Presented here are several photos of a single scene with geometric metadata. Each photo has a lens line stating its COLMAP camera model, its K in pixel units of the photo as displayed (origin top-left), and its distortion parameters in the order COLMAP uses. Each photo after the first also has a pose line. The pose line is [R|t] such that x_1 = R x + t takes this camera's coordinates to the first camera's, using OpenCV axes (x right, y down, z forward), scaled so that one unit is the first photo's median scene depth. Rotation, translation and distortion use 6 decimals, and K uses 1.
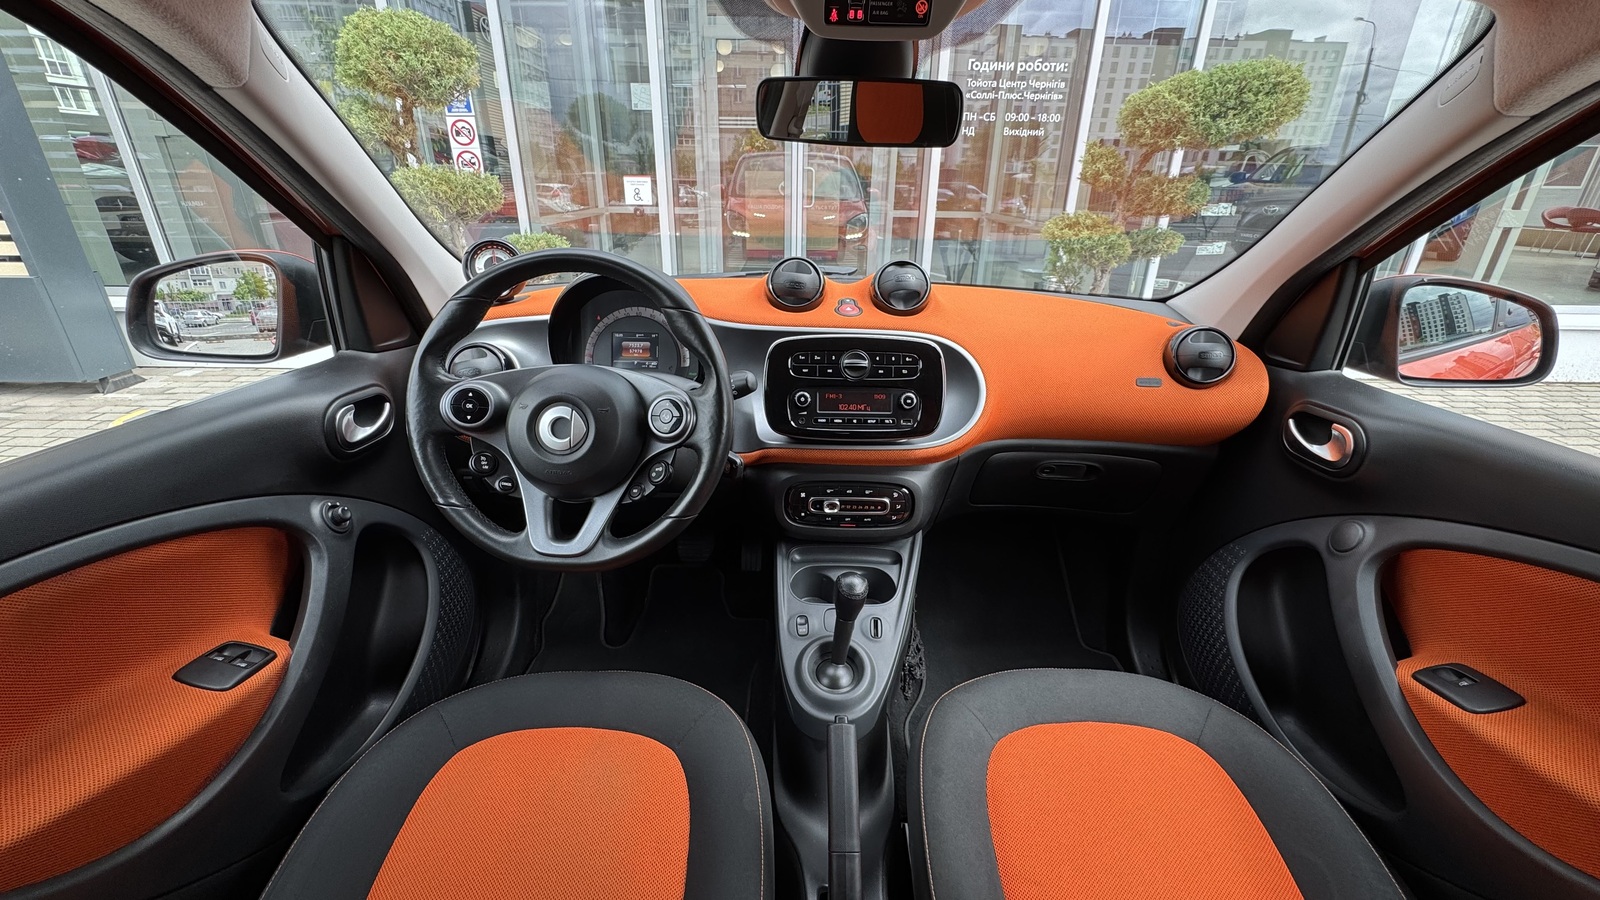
lens RADIAL K [[674.7, 0, 807.2], [0, 674.7, 447.1], [0, 0, 1]] dist [-0.002019, -0.000541]
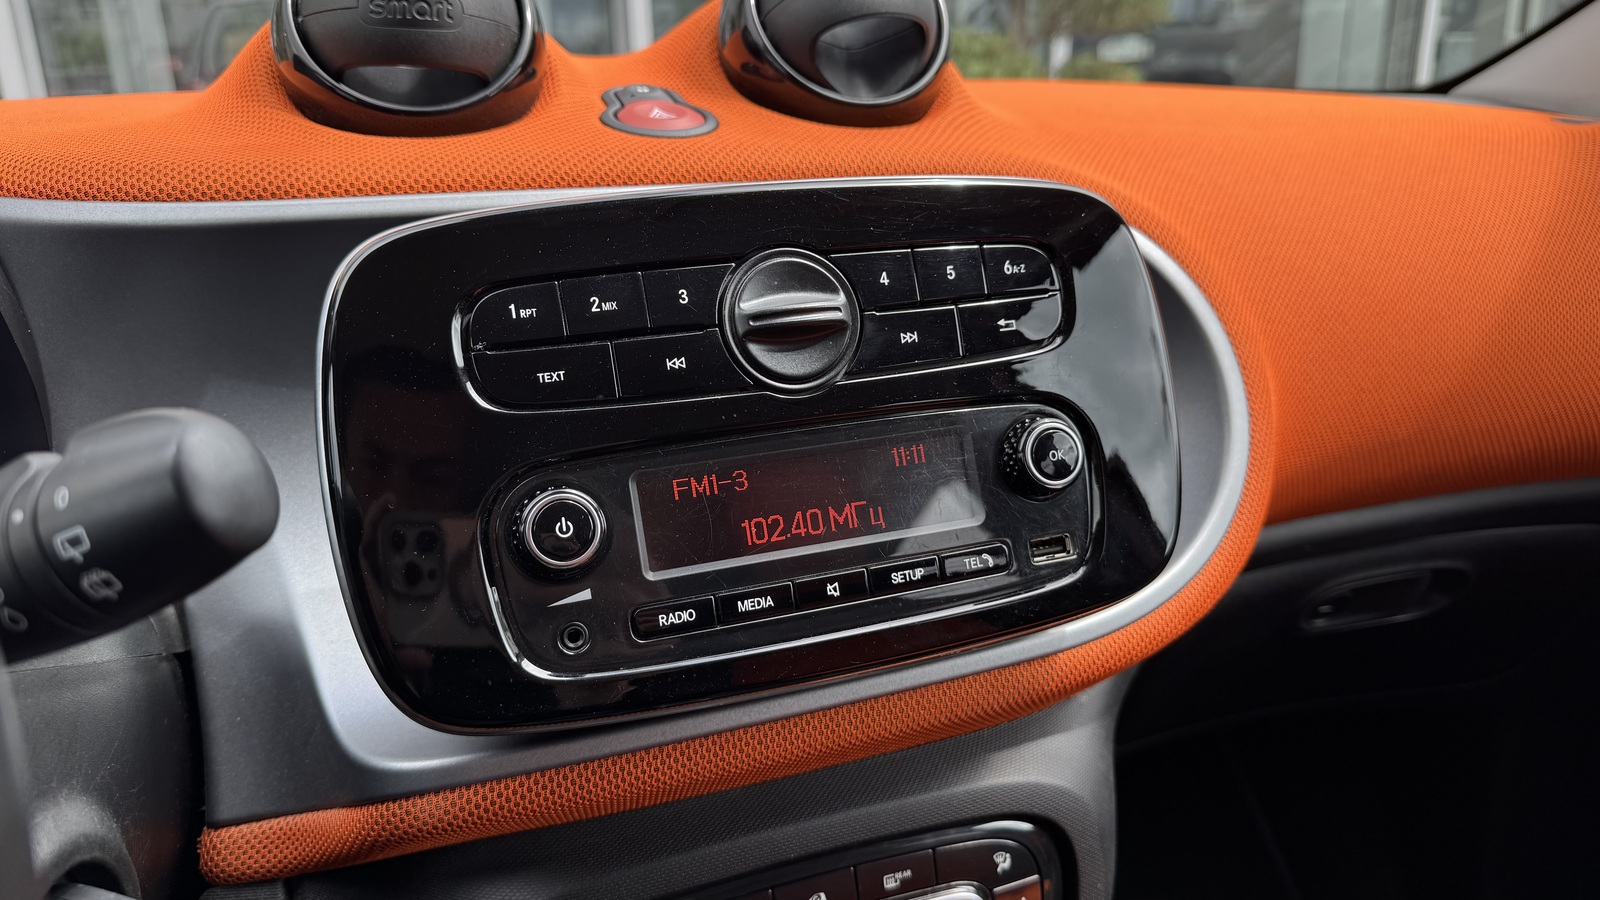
lens RADIAL K [[1197.1, 0, 800.0], [0, 1197.1, 450.0], [0, 0, 1]] dist [0.105921, -0.171572]
pose [[0.939109, -0.148091, 0.310070, -0.042764], [0.171168, 0.984051, -0.048429, -0.060970], [-0.297953, 0.098554, 0.949479, 0.617542]]
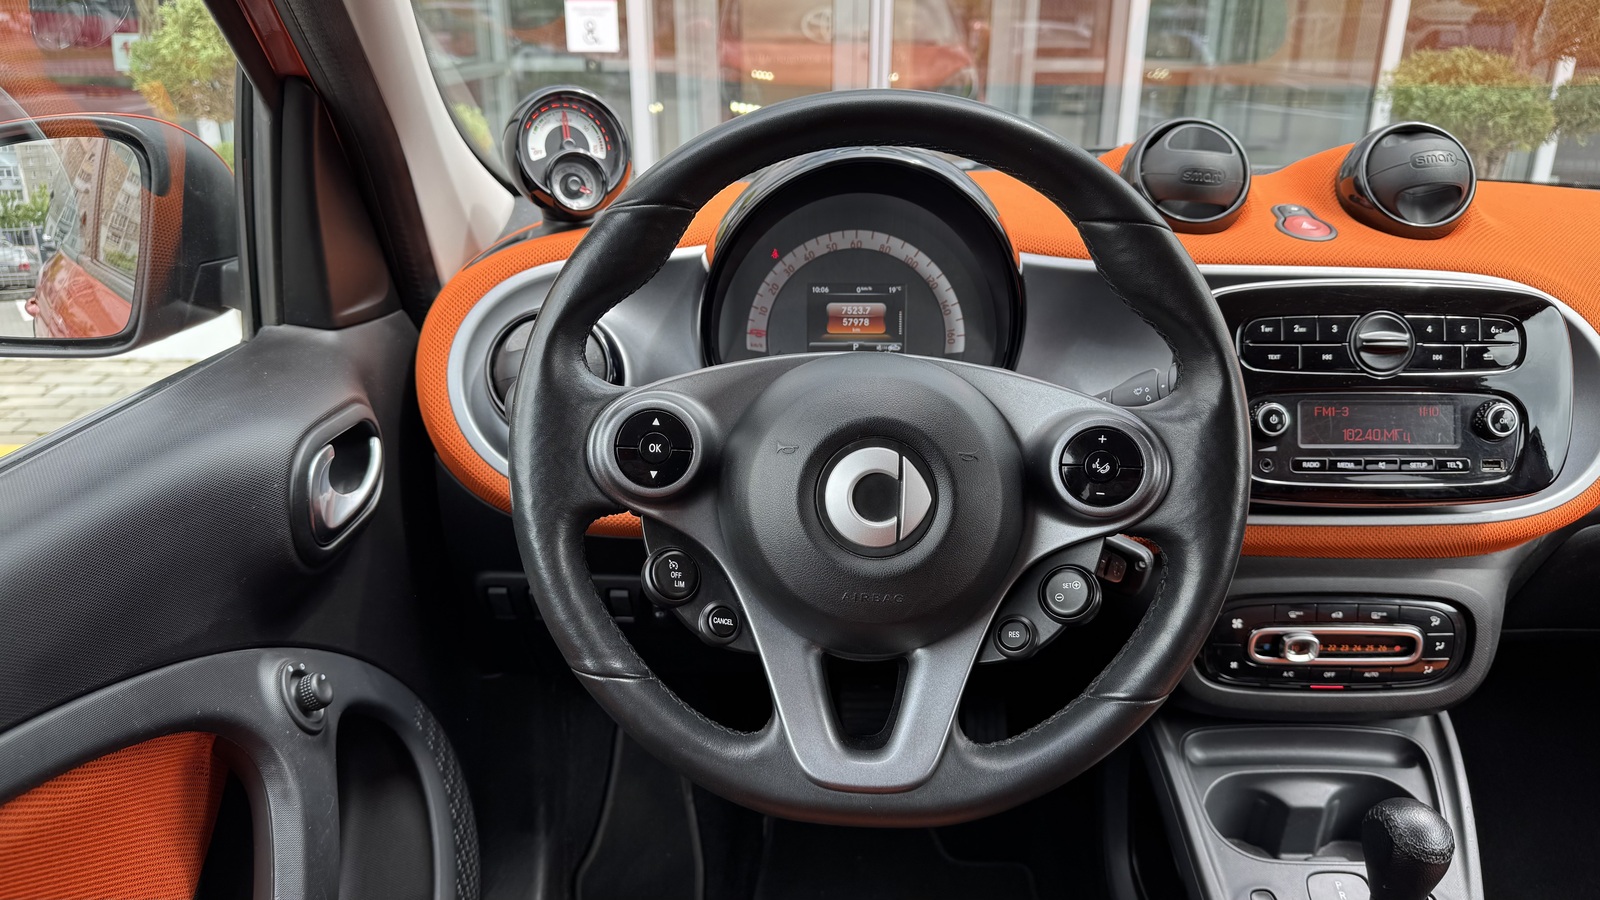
lens RADIAL K [[1197.1, 0, 800.0], [0, 1197.1, 450.0], [0, 0, 1]] dist [0.105921, -0.171572]
pose [[0.999921, -0.012371, 0.002310, -0.311673], [0.012443, 0.999335, -0.034280, -0.024042], [-0.001884, 0.034306, 0.999410, 0.159932]]
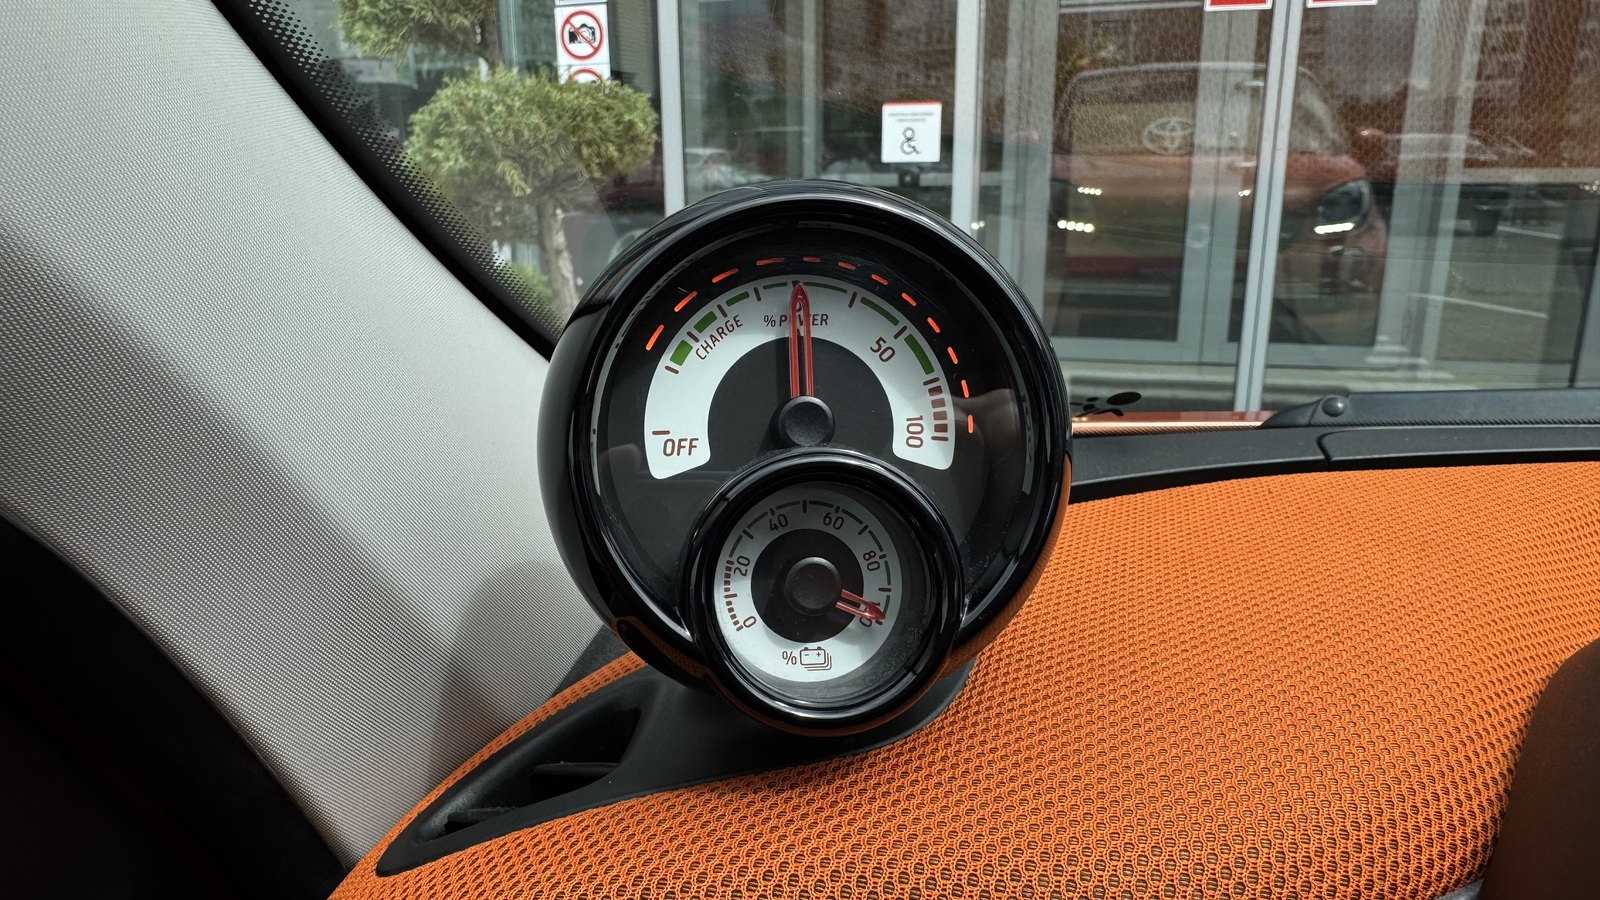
lens RADIAL K [[1127.4, 0, 685.2], [0, 1127.4, 452.9], [0, 0, 1]] dist [0.000563, 0.000499]
pose [[0.941280, 0.060853, -0.332098, -0.428418], [-0.097202, 0.990821, -0.093946, -0.250344], [0.323333, 0.120710, 0.938555, 0.835210]]
